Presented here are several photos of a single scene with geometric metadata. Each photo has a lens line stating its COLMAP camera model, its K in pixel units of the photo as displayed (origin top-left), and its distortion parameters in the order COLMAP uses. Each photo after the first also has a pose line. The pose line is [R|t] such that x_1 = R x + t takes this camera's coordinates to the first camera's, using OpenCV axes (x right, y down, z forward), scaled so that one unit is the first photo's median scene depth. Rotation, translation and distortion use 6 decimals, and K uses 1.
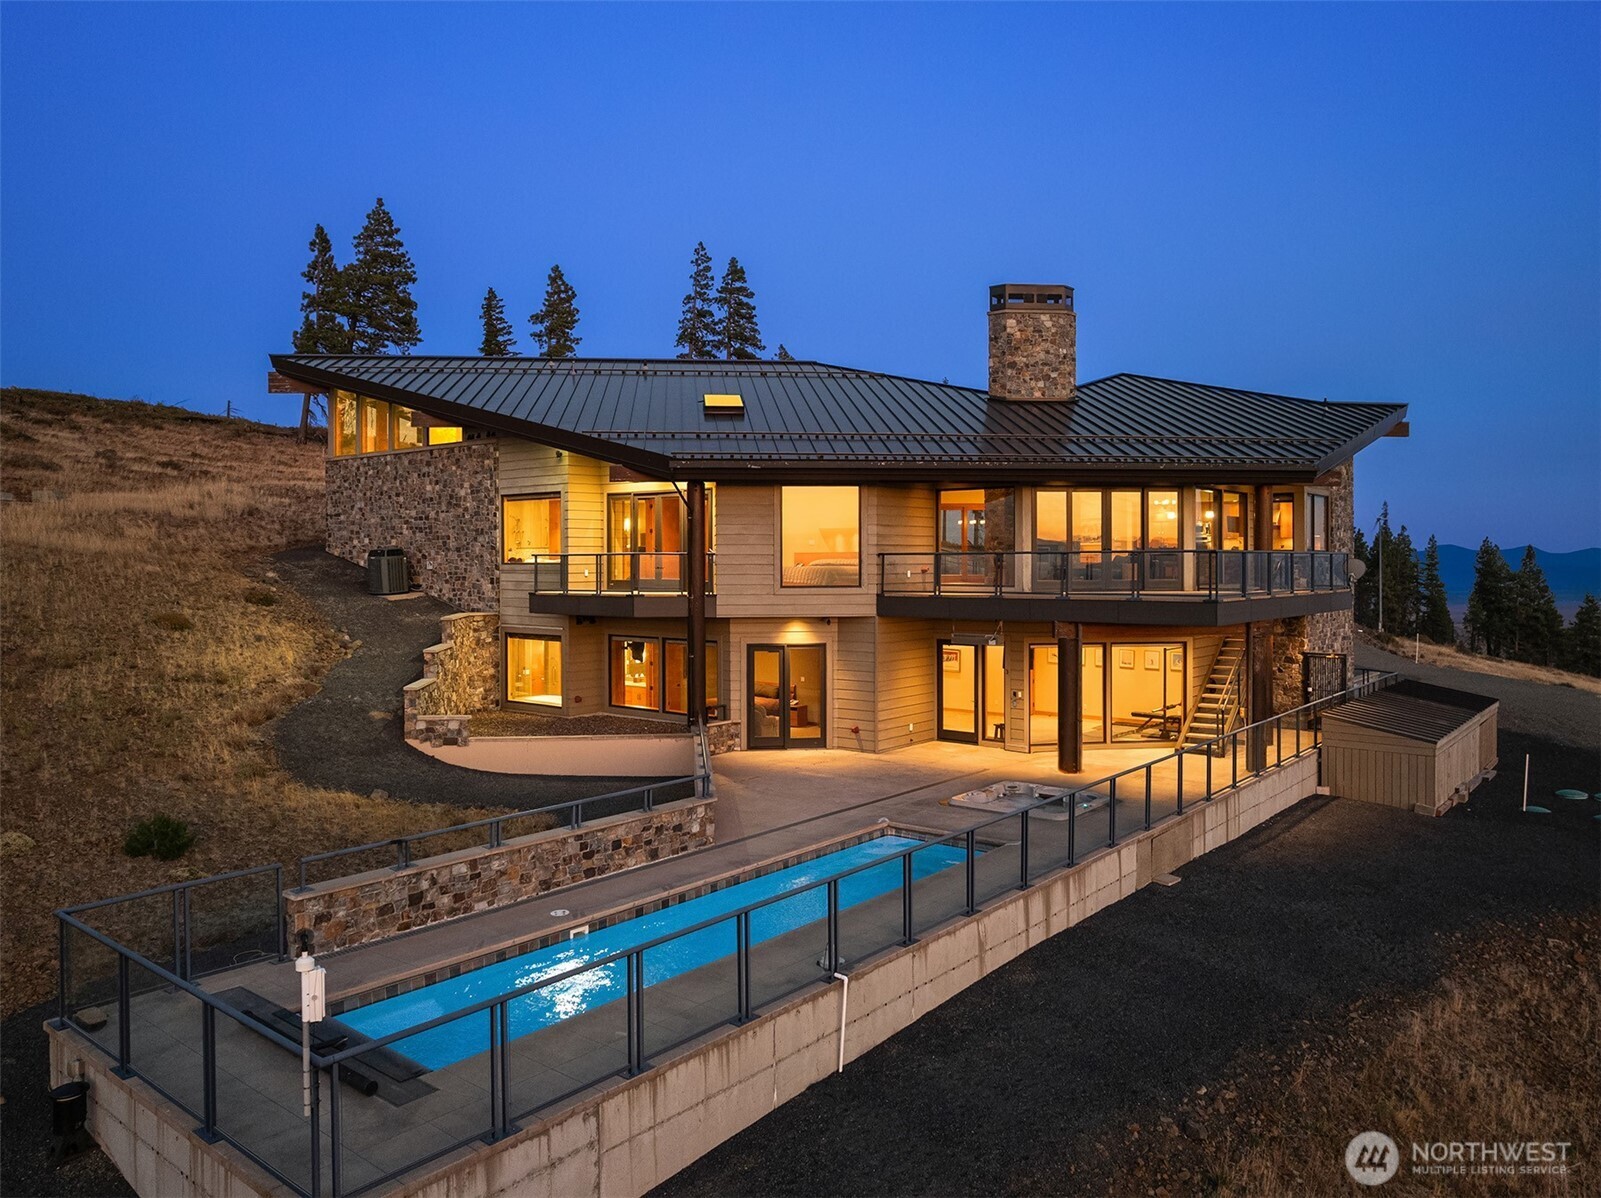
lens RADIAL K [[1141.5, 0, 800.5], [0, 1141.5, 599.0], [0, 0, 1]] dist [0.002570, -0.000227]
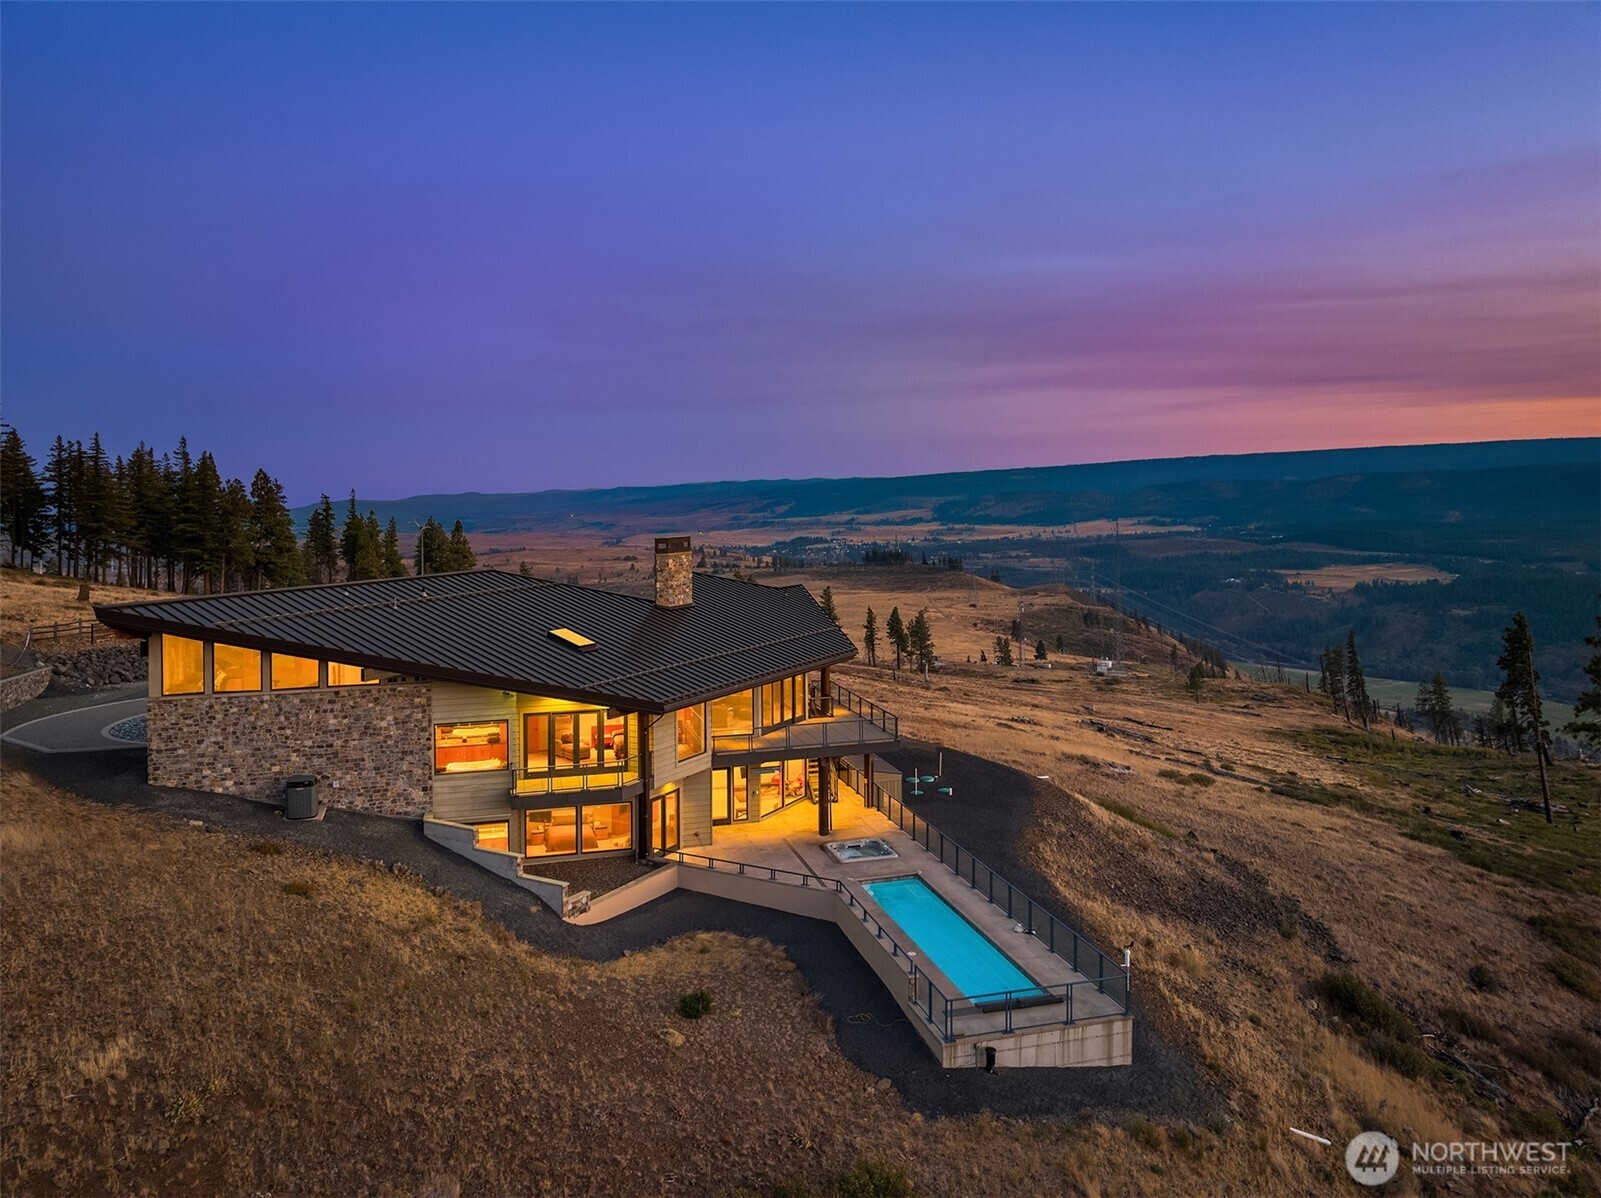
lens RADIAL K [[1141.5, 0, 800.5], [0, 1141.5, 599.0], [0, 0, 1]] dist [0.002570, -0.000227]
pose [[0.587976, -0.089027, 0.803964, -1.055734], [0.037052, 0.995846, 0.083177, -0.327411], [-0.808029, -0.019118, 0.588832, -0.115658]]
